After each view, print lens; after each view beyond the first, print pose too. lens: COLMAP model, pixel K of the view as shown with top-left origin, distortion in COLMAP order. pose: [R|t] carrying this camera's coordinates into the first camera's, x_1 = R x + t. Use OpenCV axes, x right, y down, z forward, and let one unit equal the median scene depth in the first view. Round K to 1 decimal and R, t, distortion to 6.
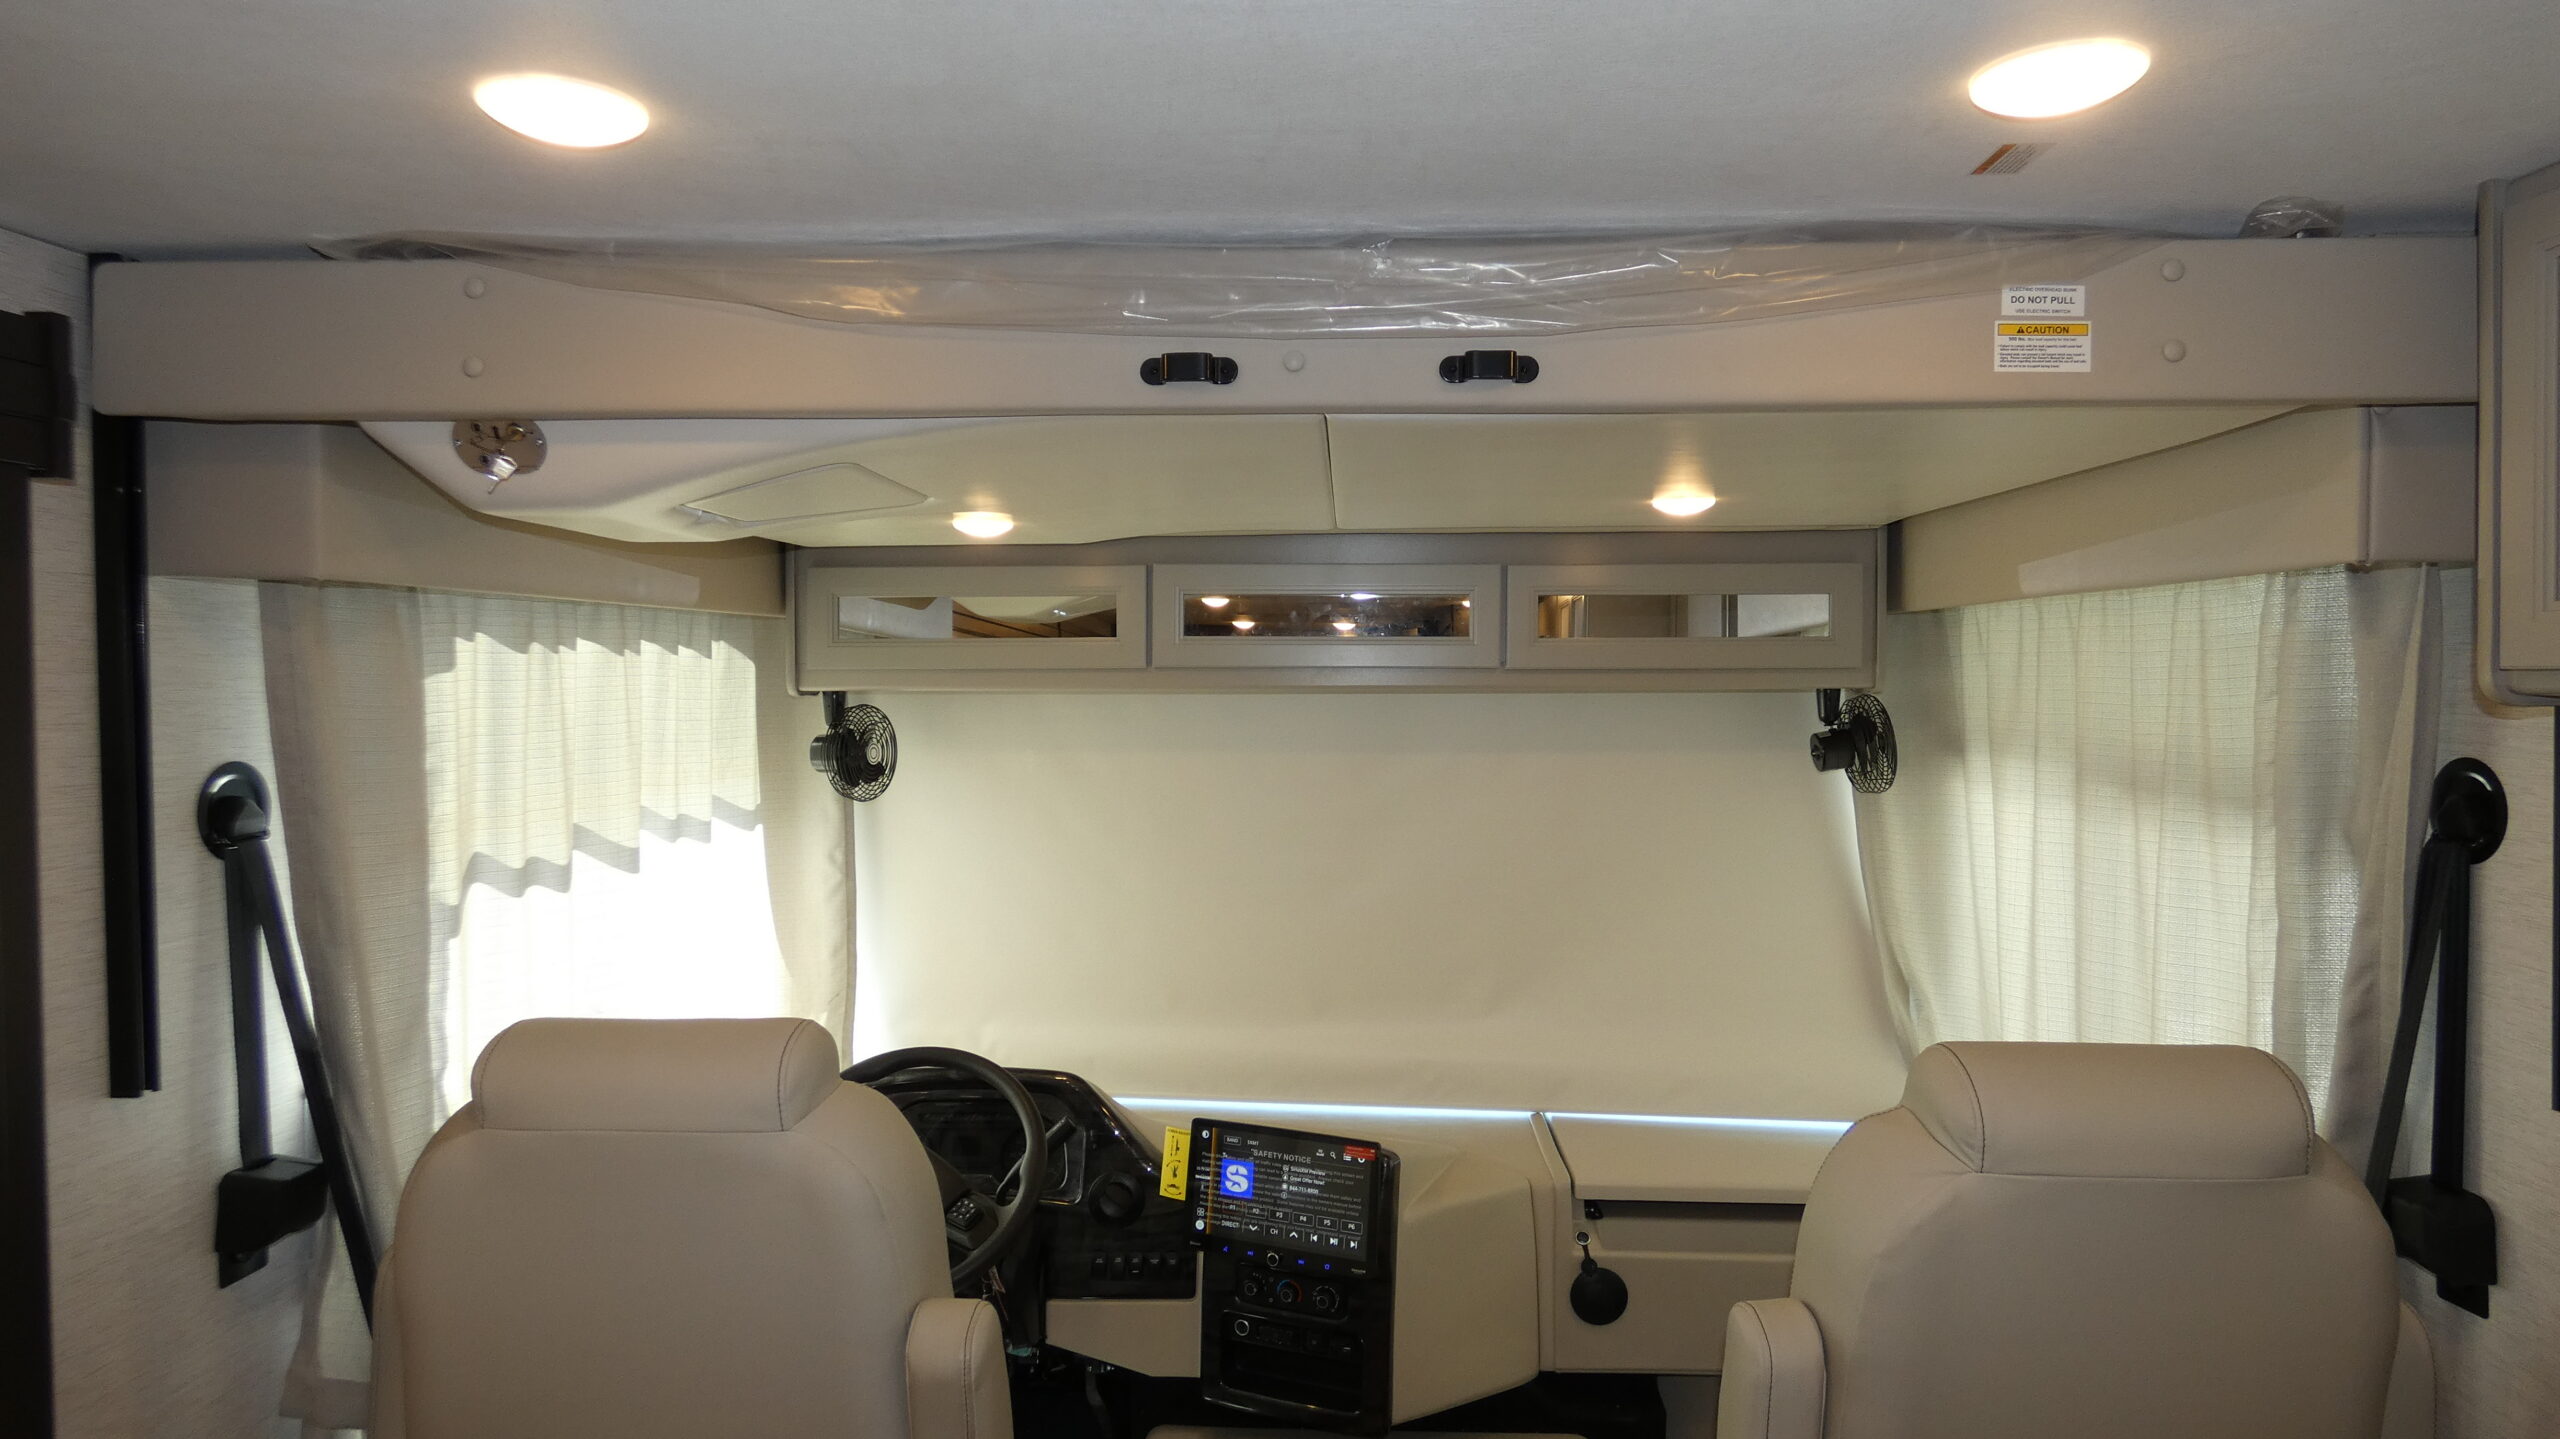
lens RADIAL K [[1534.9, 0, 1280.1], [0, 1534.9, 721.6], [0, 0, 1]] dist [-0.001173, -0.003946]
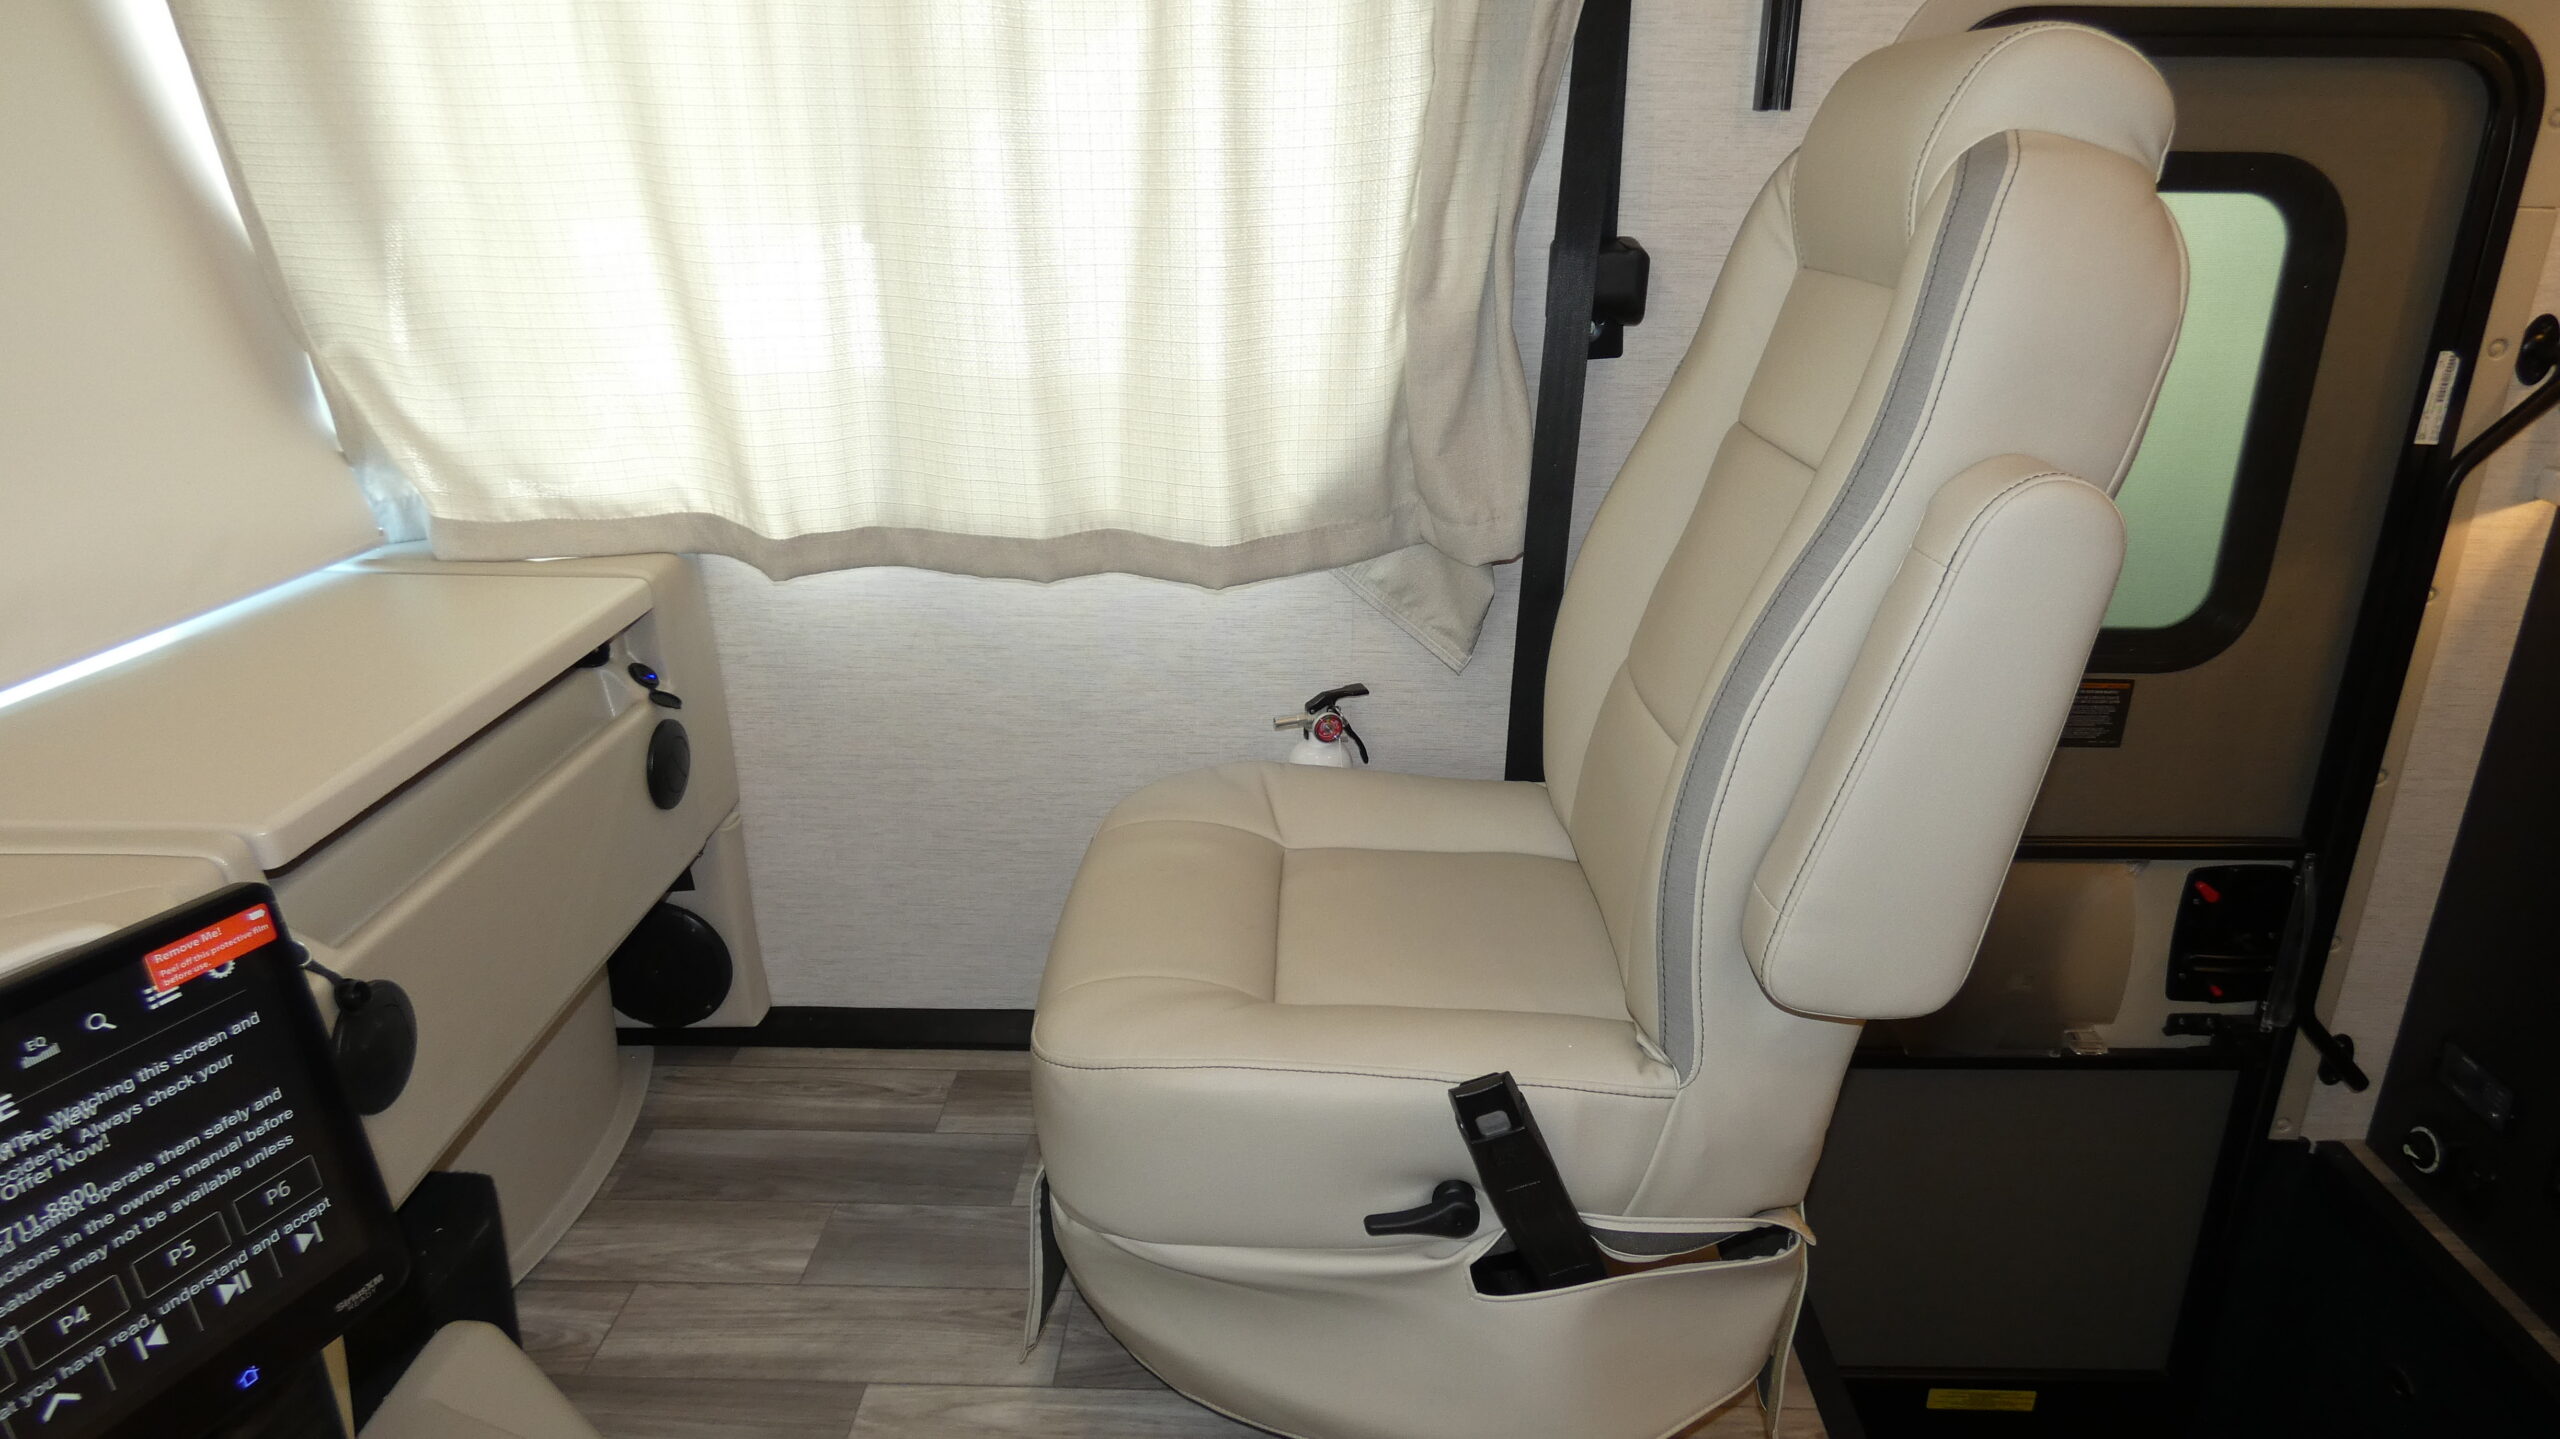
lens RADIAL K [[1534.9, 0, 1316.2], [0, 1534.9, 705.3], [0, 0, 1]] dist [-0.001173, -0.003946]
pose [[-0.038528, -0.350782, 0.935664, -0.179988], [0.026794, 0.935660, 0.351884, 0.146849], [-0.998898, 0.038627, -0.026650, 0.778691]]
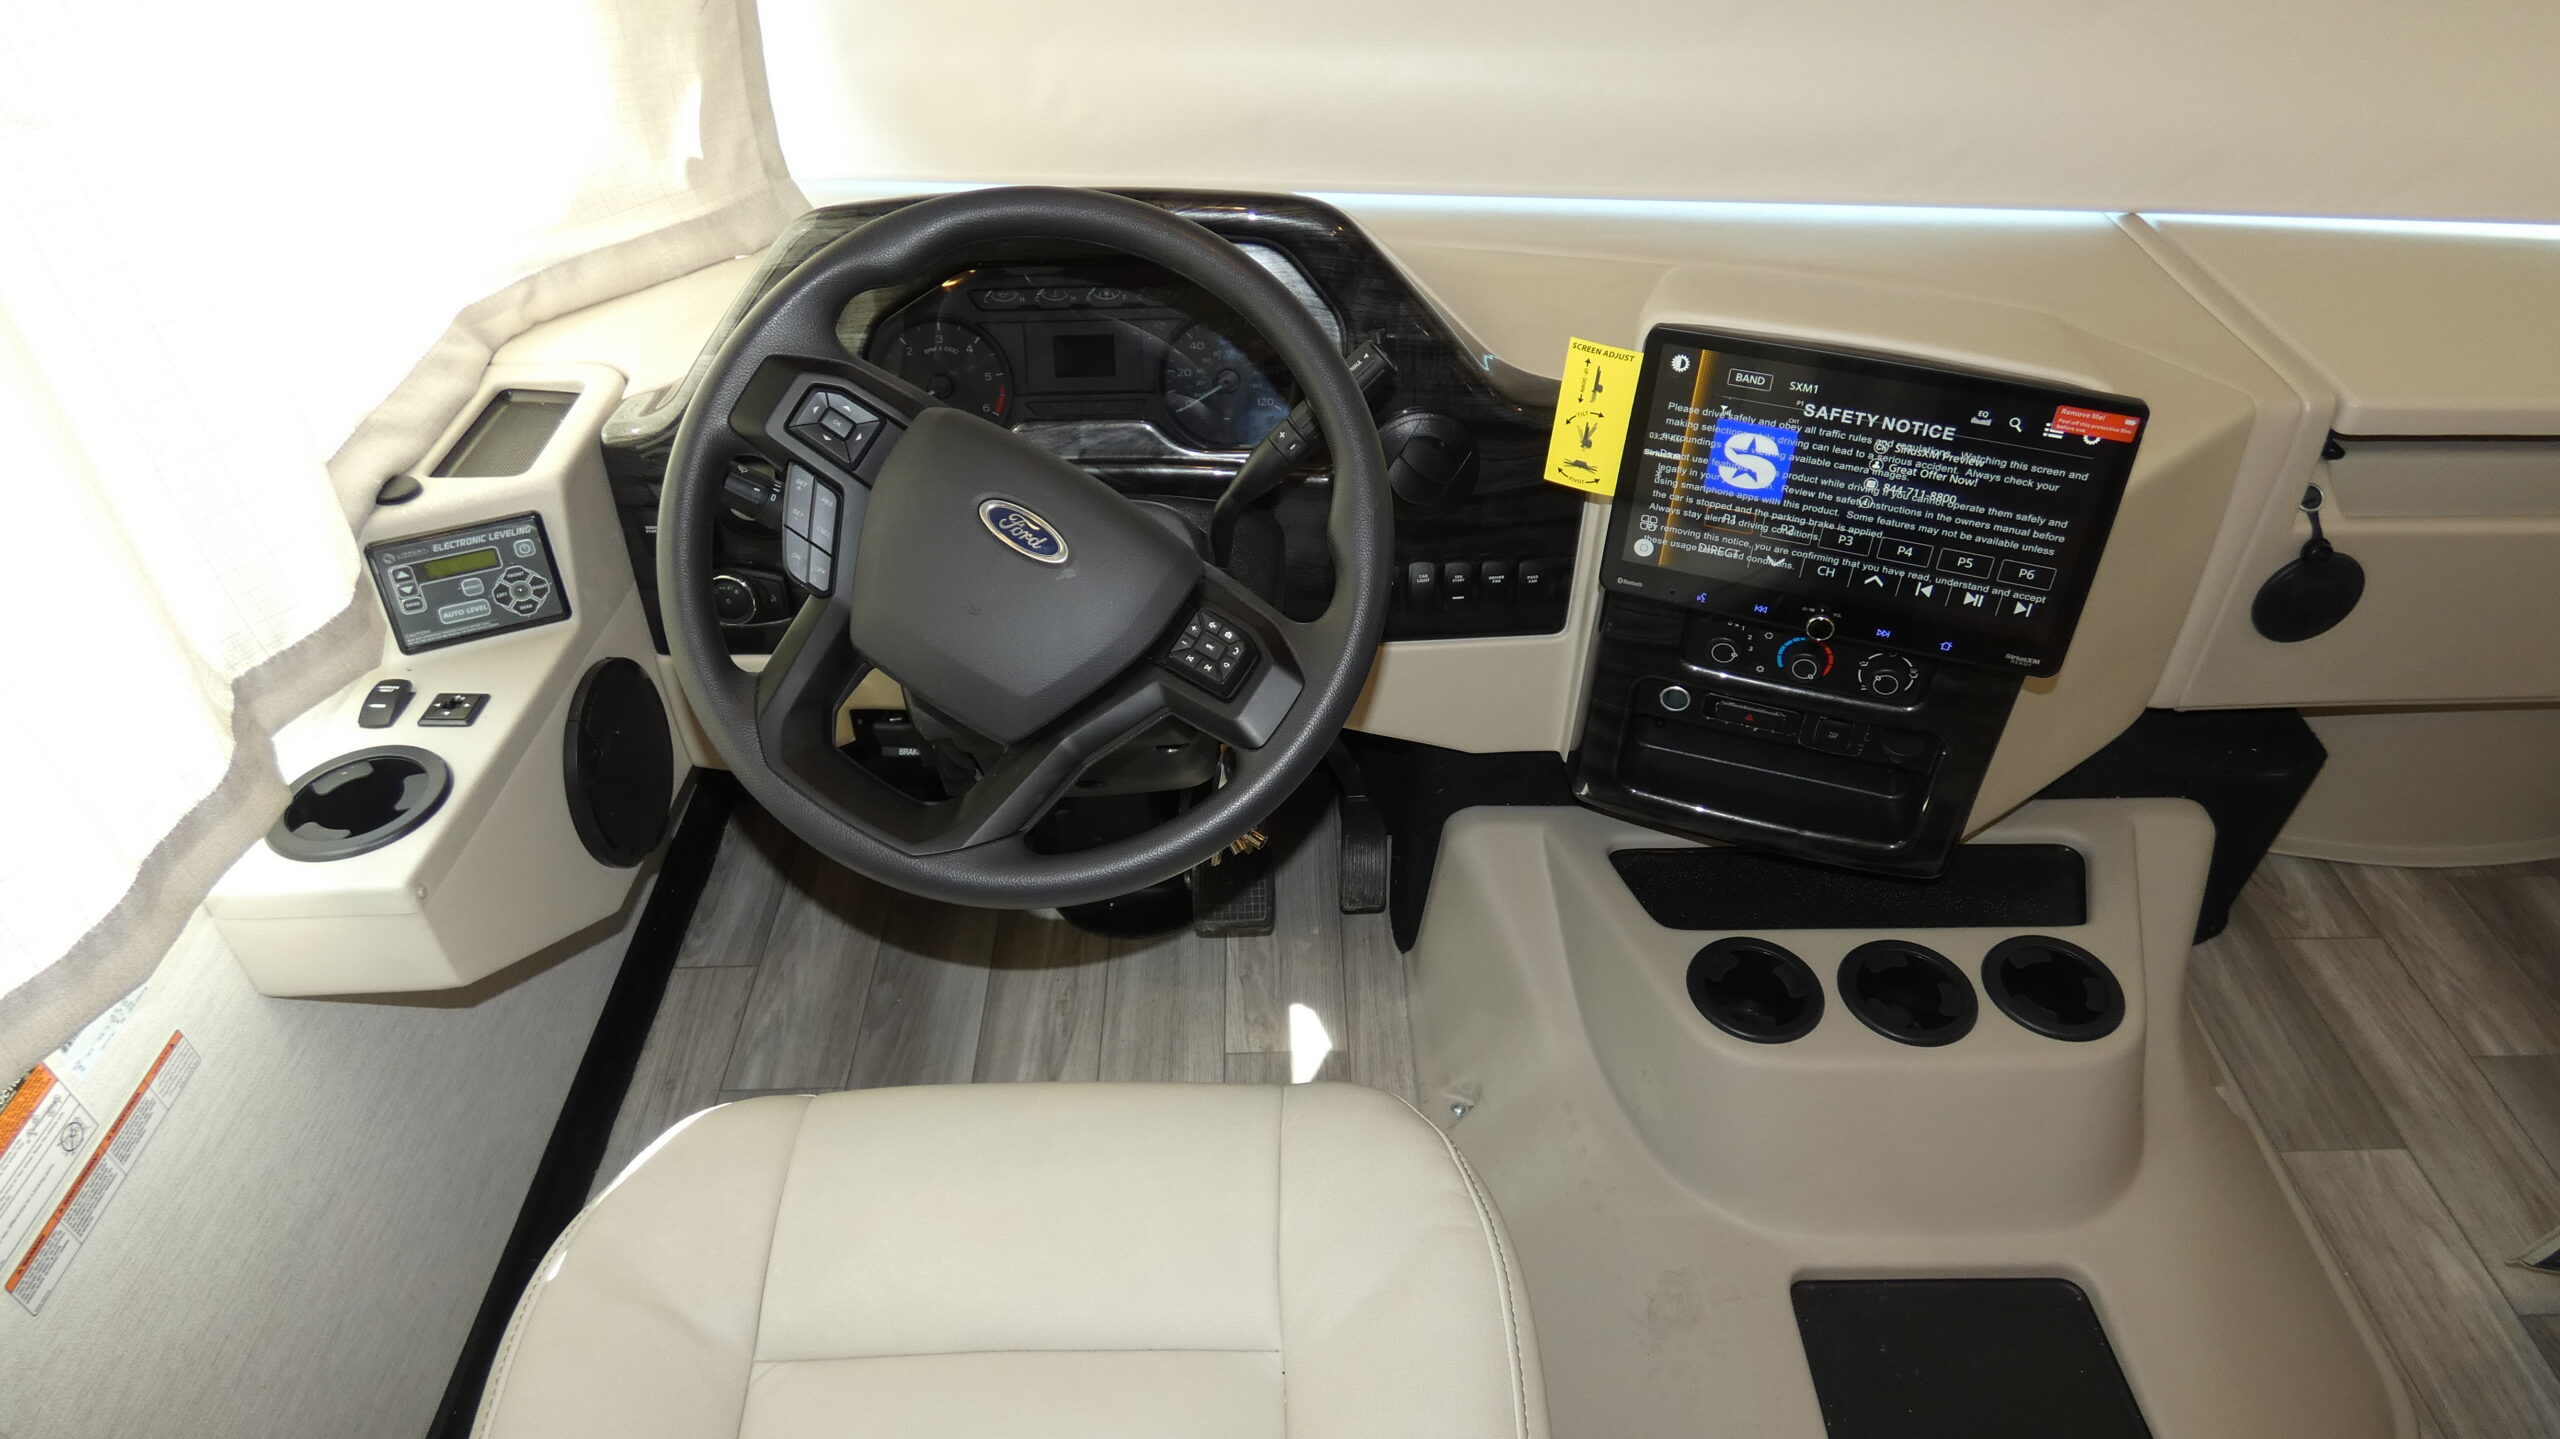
lens RADIAL K [[1534.9, 0, 1291.3], [0, 1534.9, 721.4], [0, 0, 1]] dist [-0.001173, -0.003946]
pose [[0.997507, -0.043663, 0.055446, -0.186290], [-0.000215, 0.783757, 0.621068, 0.079558], [-0.070574, -0.619531, 0.781793, 0.607481]]
